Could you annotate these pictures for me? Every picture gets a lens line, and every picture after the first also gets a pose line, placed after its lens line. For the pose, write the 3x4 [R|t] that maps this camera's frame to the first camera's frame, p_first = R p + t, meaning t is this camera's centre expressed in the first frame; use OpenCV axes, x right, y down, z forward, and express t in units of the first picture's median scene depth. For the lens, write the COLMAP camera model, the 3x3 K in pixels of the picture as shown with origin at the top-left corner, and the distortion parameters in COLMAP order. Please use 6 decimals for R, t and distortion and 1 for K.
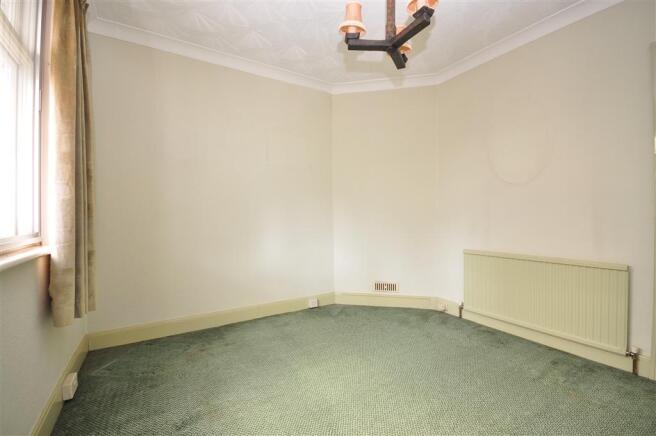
lens RADIAL K [[292.7, 0, 327.4], [0, 292.7, 218.1], [0, 0, 1]] dist [0.002800, 0.000281]
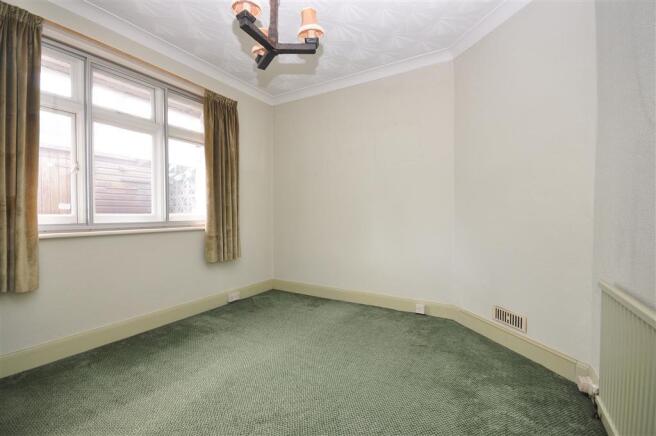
lens RADIAL K [[292.7, 0, 327.3], [0, 292.7, 214.1], [0, 0, 1]] dist [0.002800, 0.000281]
pose [[0.449837, 0.005698, -0.893093, 0.624933], [-0.001833, 0.999983, 0.005457, -0.002910], [0.893109, -0.000817, 0.449840, 0.344811]]
